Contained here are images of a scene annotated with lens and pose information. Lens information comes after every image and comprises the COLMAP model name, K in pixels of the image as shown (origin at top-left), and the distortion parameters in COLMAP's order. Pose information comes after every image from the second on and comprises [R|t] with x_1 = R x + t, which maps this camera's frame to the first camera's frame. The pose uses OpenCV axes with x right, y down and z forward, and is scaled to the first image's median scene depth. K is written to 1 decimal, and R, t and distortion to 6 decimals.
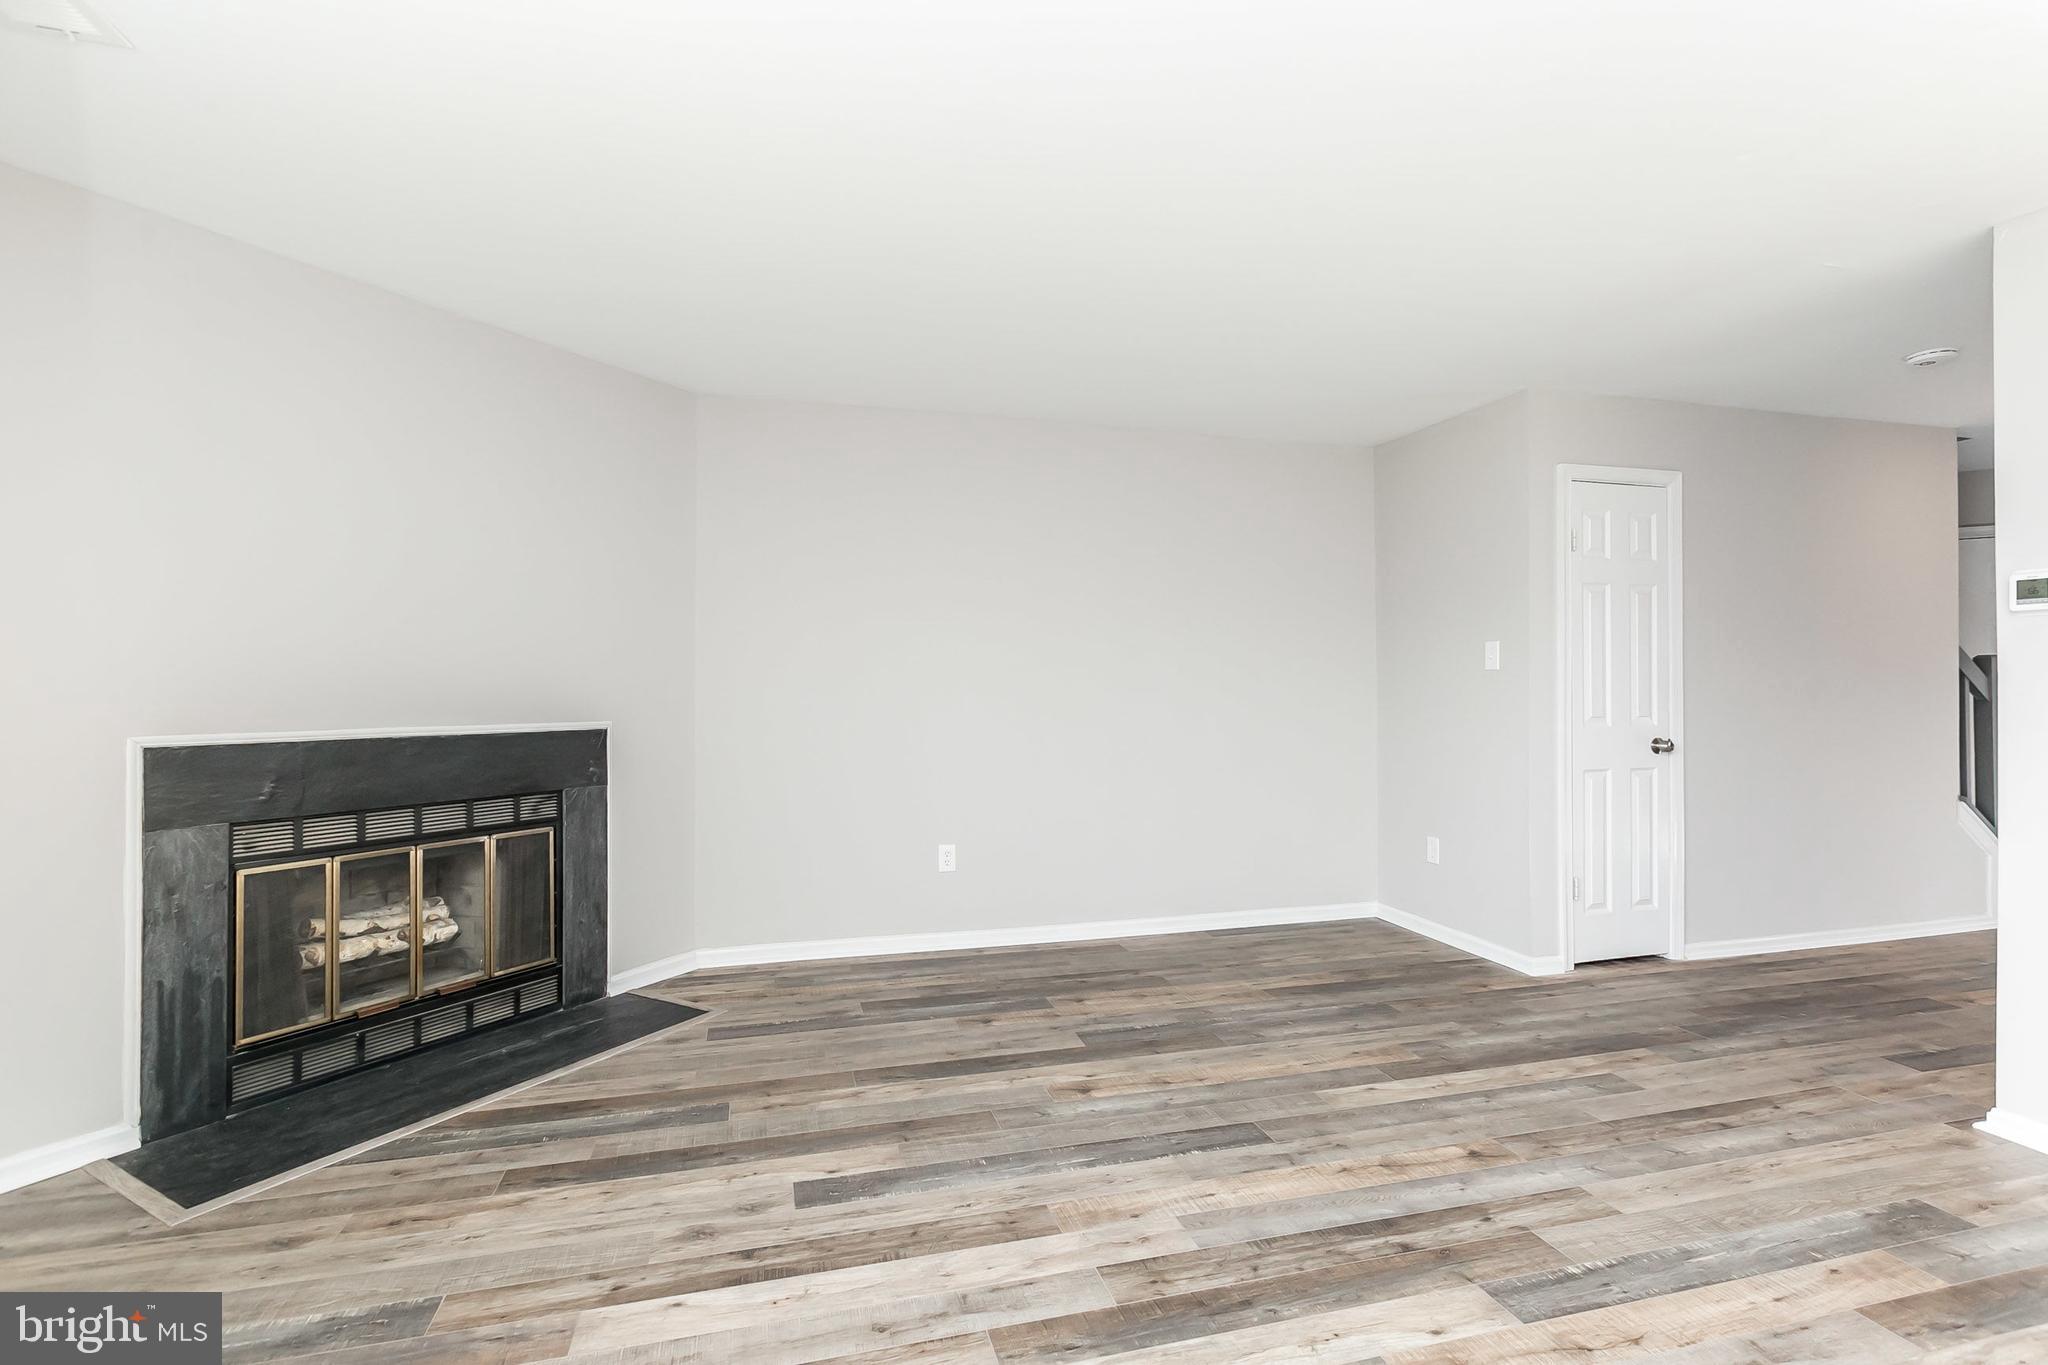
lens RADIAL K [[938.8, 0, 1015.6], [0, 938.8, 688.7], [0, 0, 1]] dist [0.002610, 0.000209]
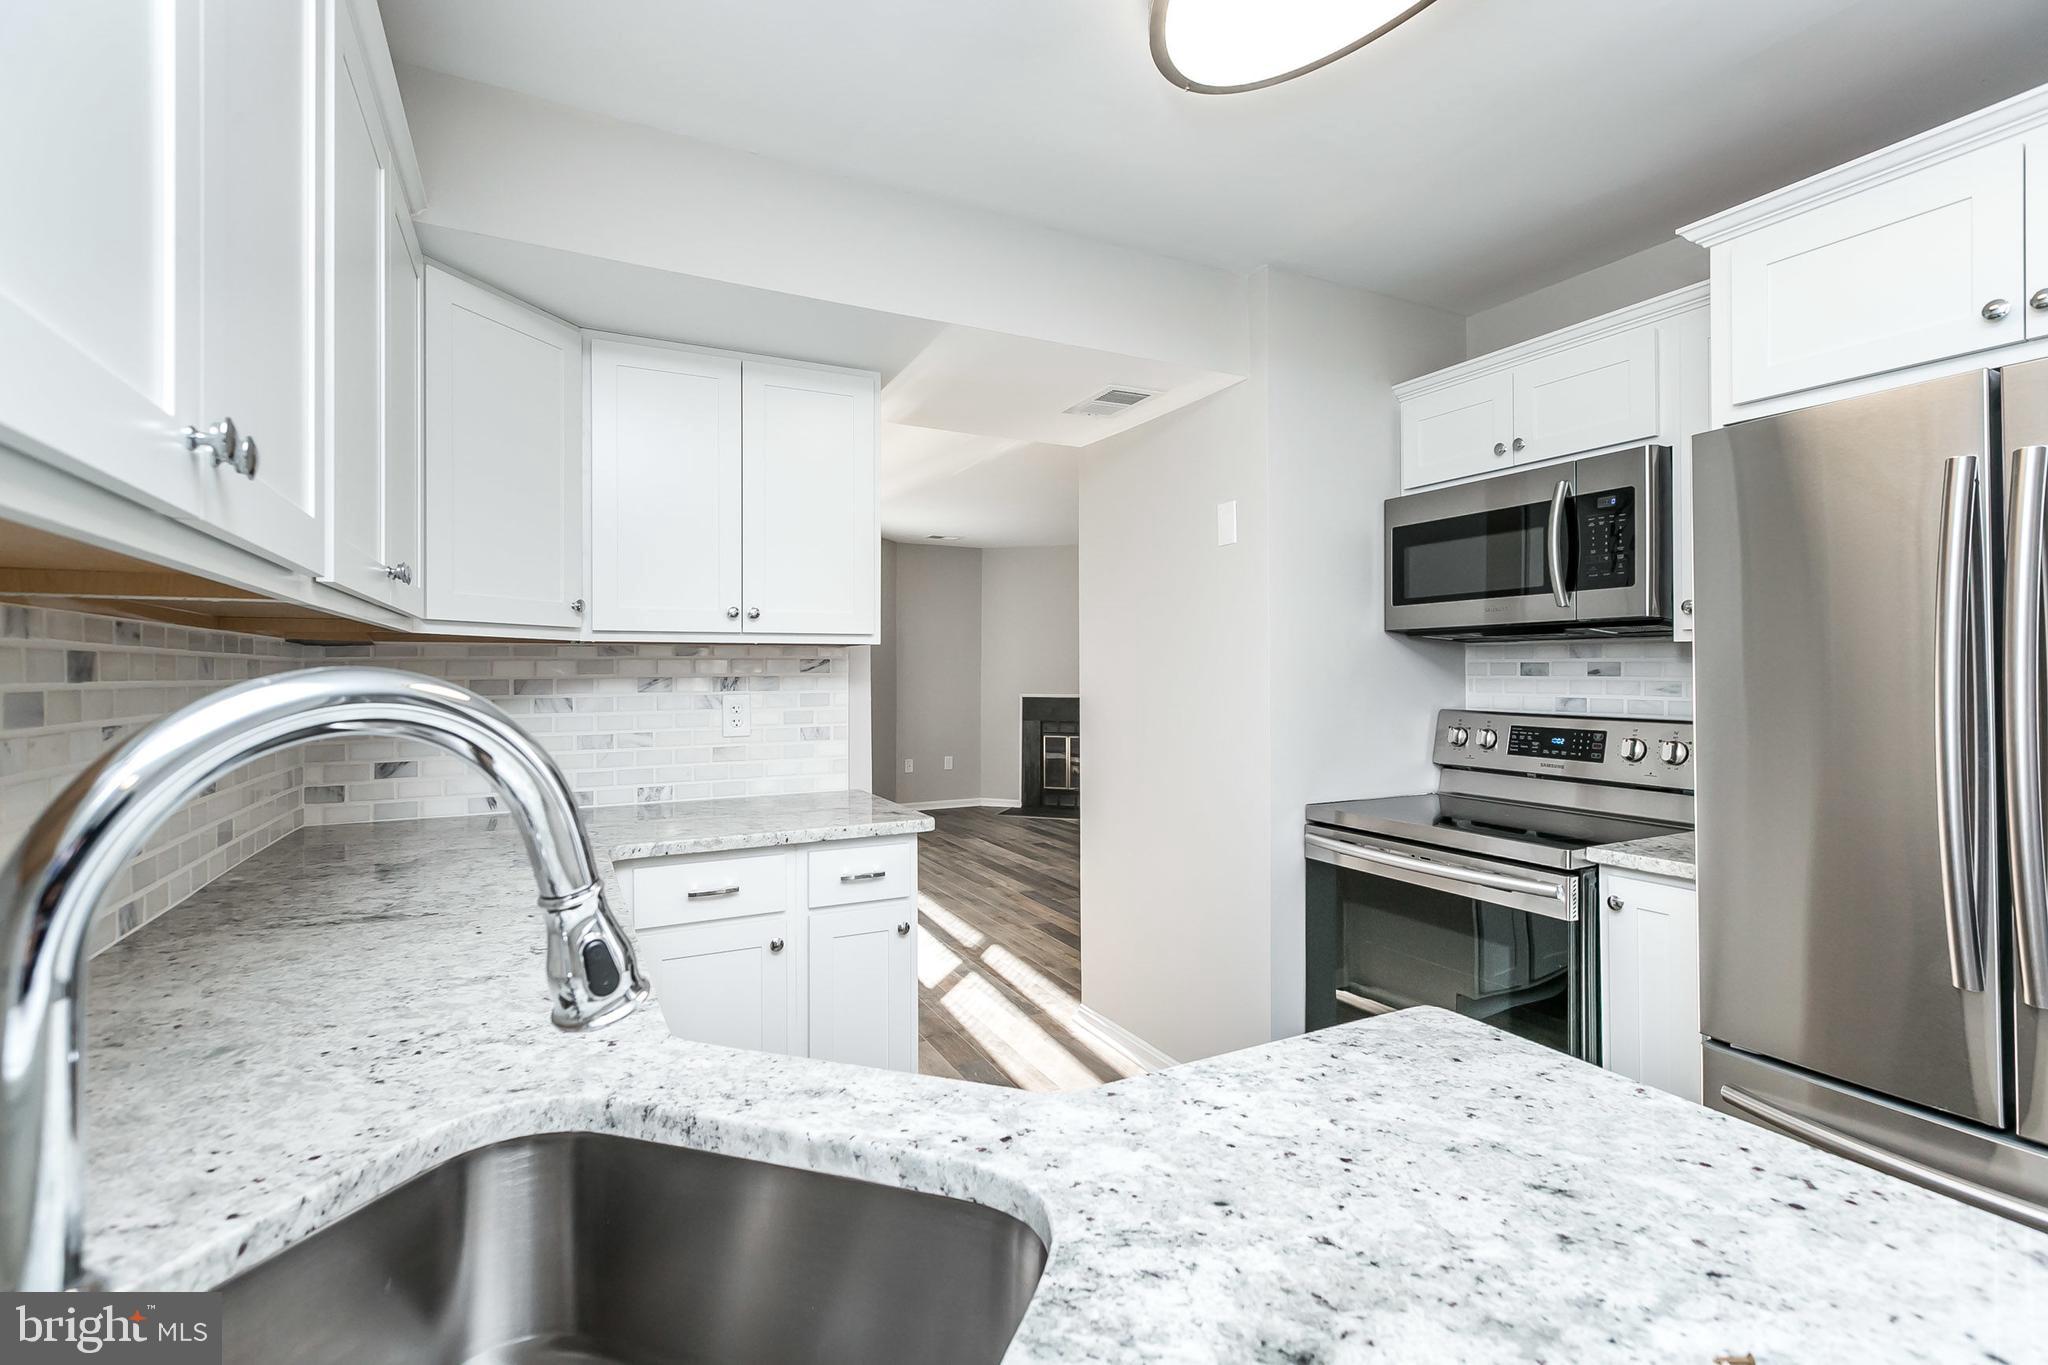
lens RADIAL K [[926.3, 0, 1022.6], [0, 926.3, 662.6], [0, 0, 1]] dist [0.002483, -0.000680]
pose [[0.194420, -0.009449, -0.980873, 2.271048], [0.000434, 0.999954, -0.009547, -0.031677], [0.980918, 0.001430, 0.194415, 0.276900]]
